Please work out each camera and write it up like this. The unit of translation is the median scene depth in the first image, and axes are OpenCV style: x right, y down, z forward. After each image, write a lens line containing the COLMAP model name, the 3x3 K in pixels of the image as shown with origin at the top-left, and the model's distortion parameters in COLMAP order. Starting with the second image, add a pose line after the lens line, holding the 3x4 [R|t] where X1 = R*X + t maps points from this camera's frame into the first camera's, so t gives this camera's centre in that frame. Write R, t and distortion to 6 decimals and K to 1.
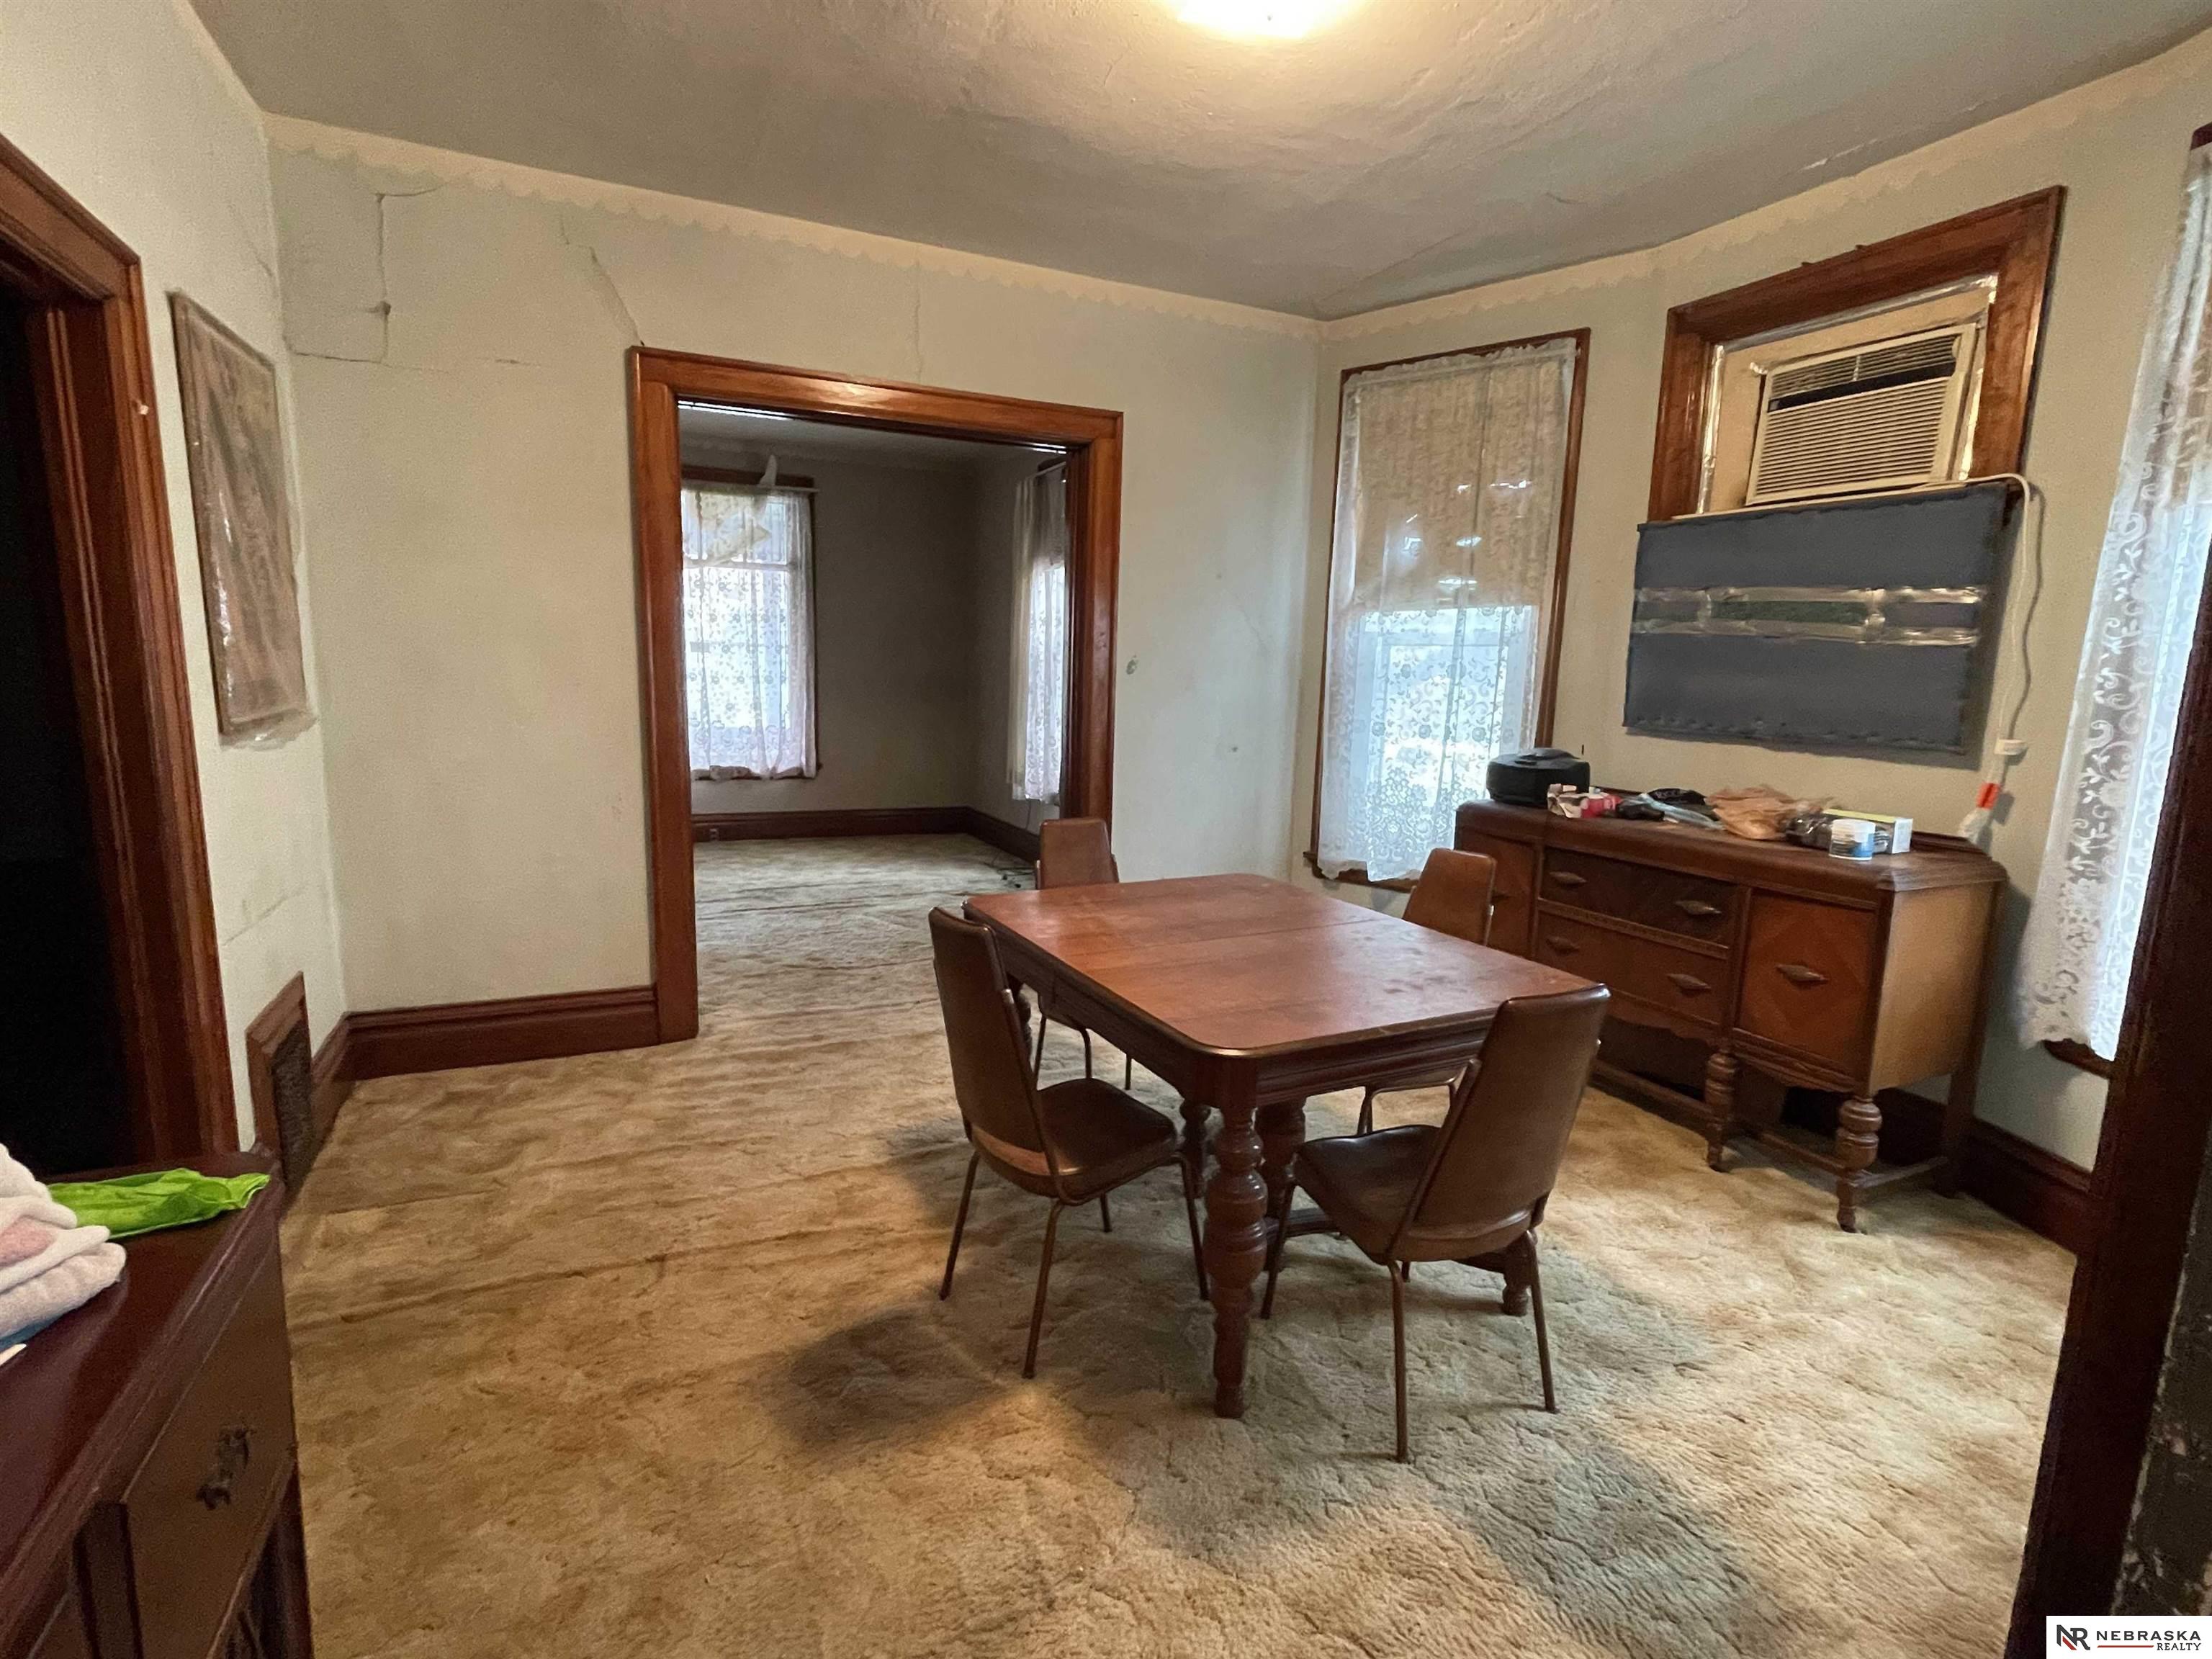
lens RADIAL K [[1092.6, 0, 1106.3], [0, 1092.6, 839.8], [0, 0, 1]] dist [0.004177, 0.000058]
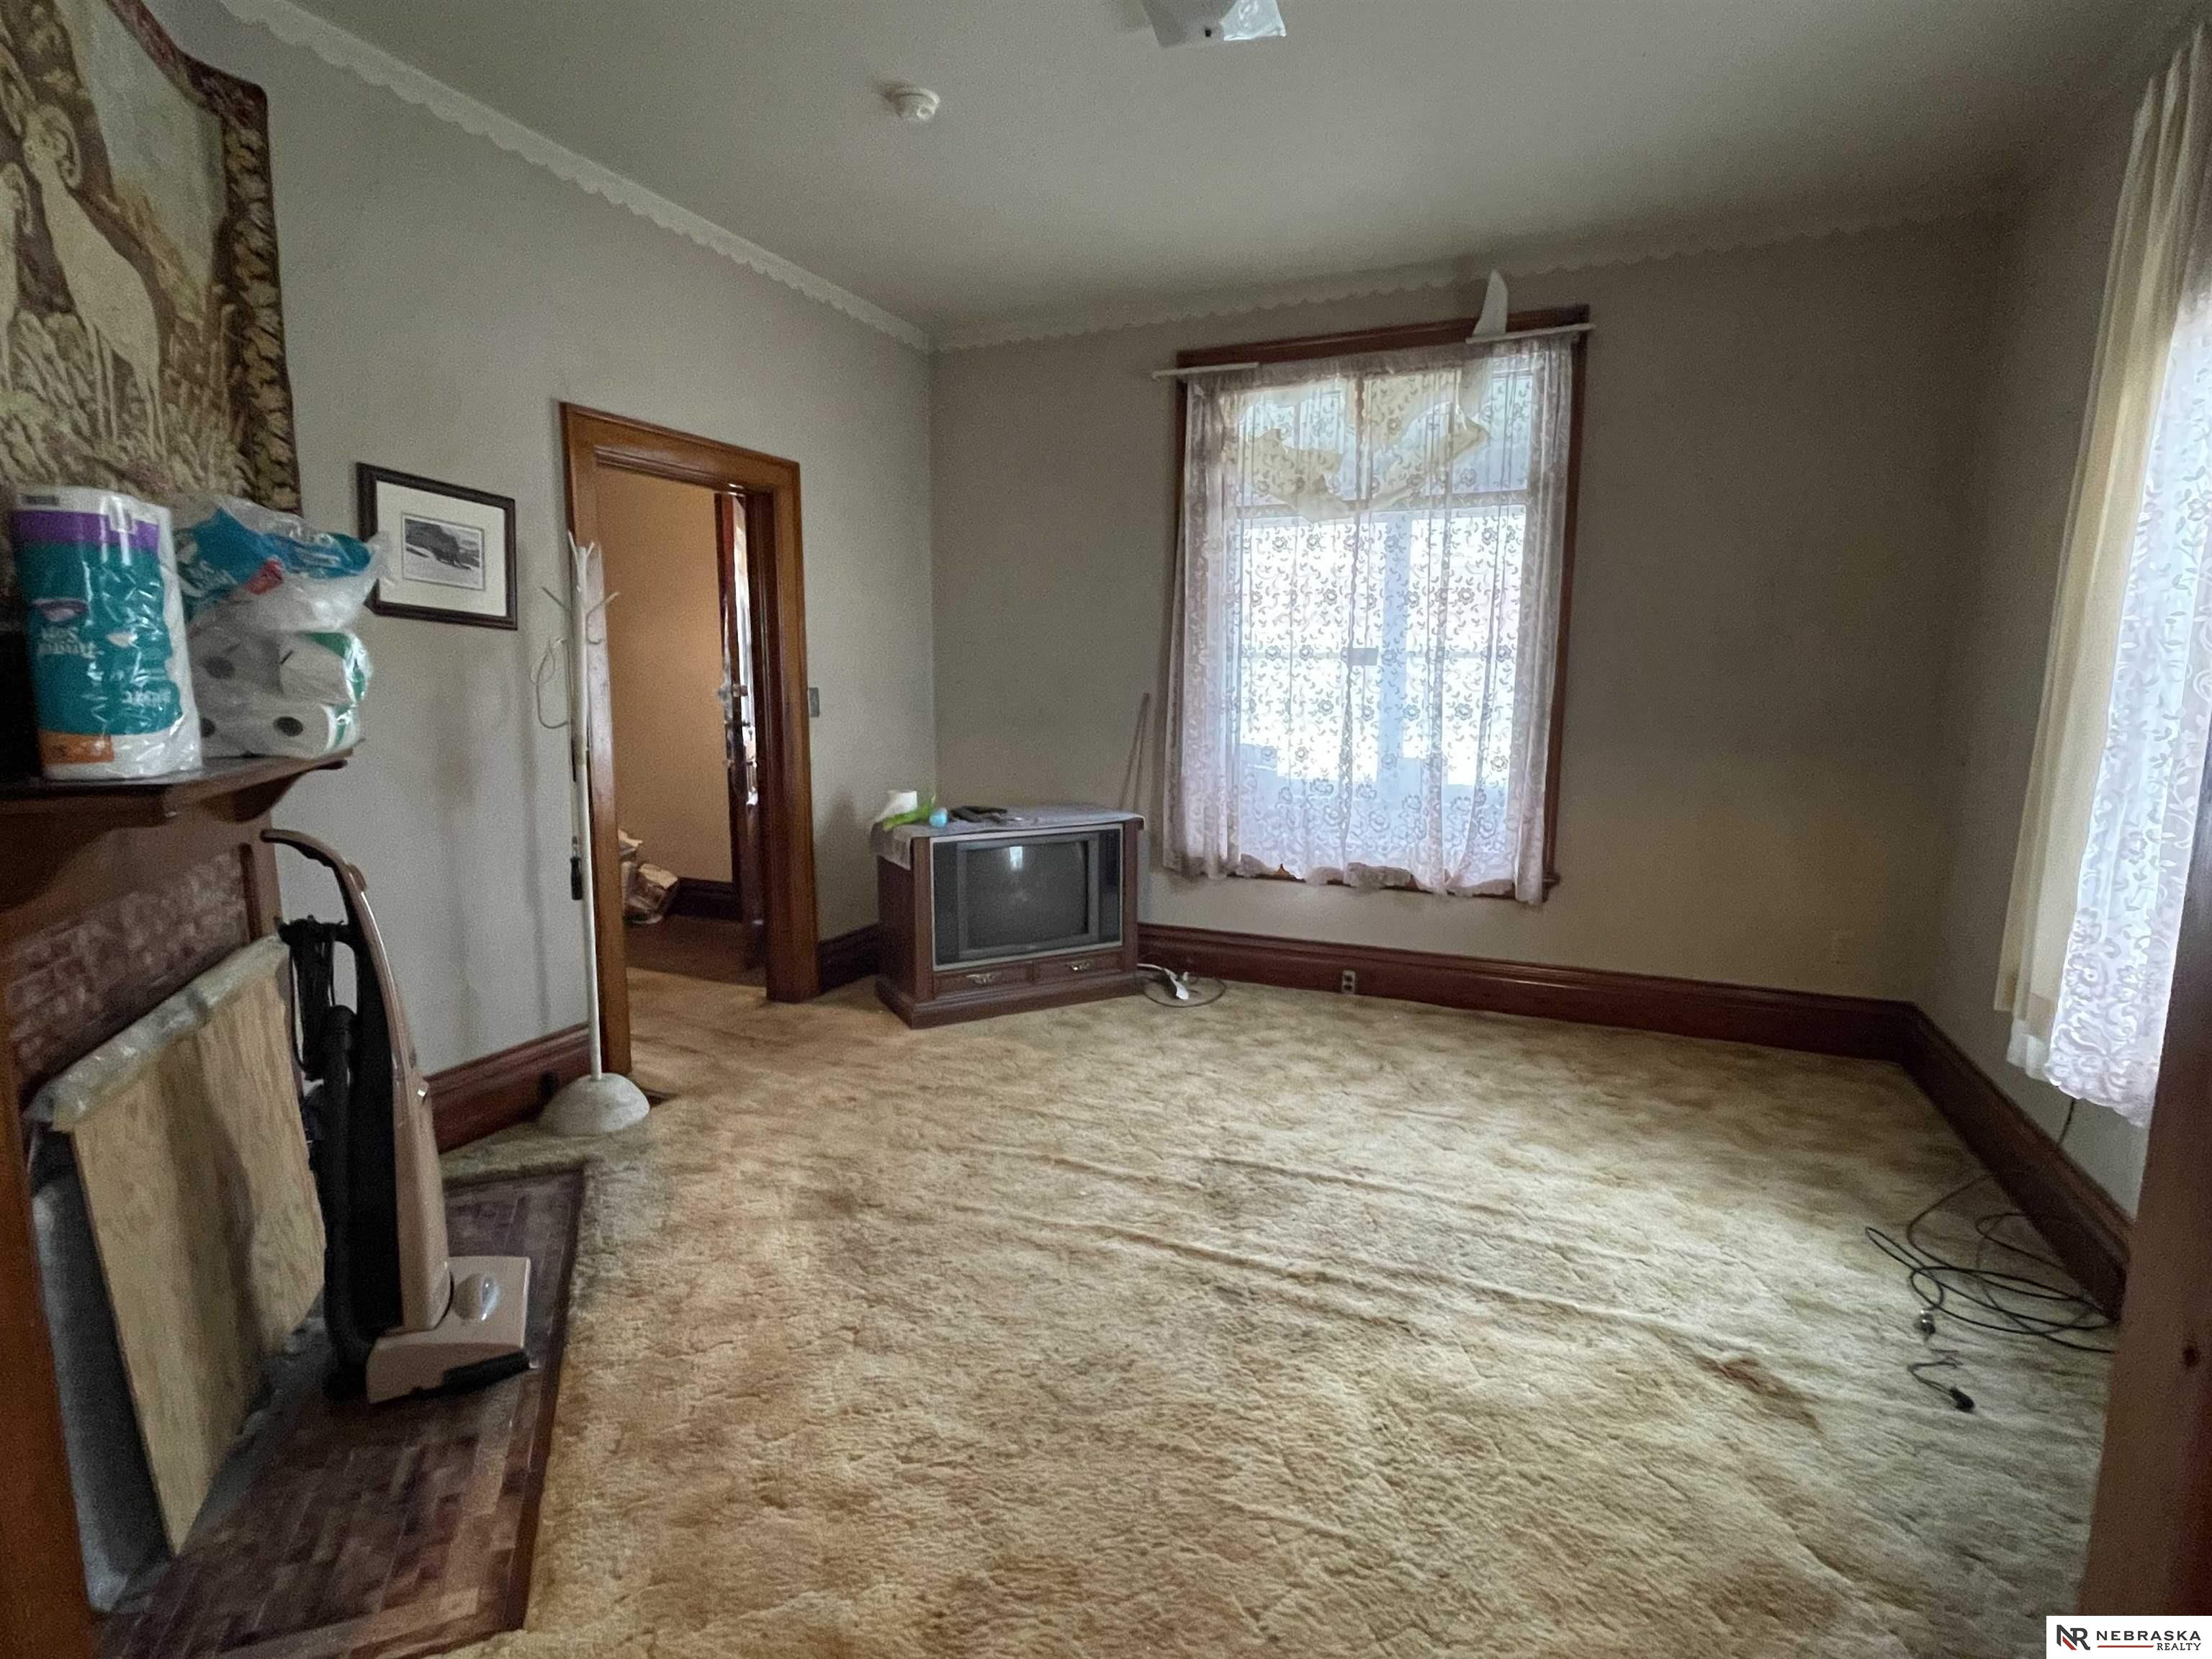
lens RADIAL K [[1092.6, 0, 1098.3], [0, 1092.6, 841.2], [0, 0, 1]] dist [0.004177, 0.000058]
pose [[0.653174, 0.088923, -0.751969, -0.019328], [-0.110031, 0.993686, 0.021932, -0.077466], [0.749171, 0.068415, 0.658834, 0.530462]]
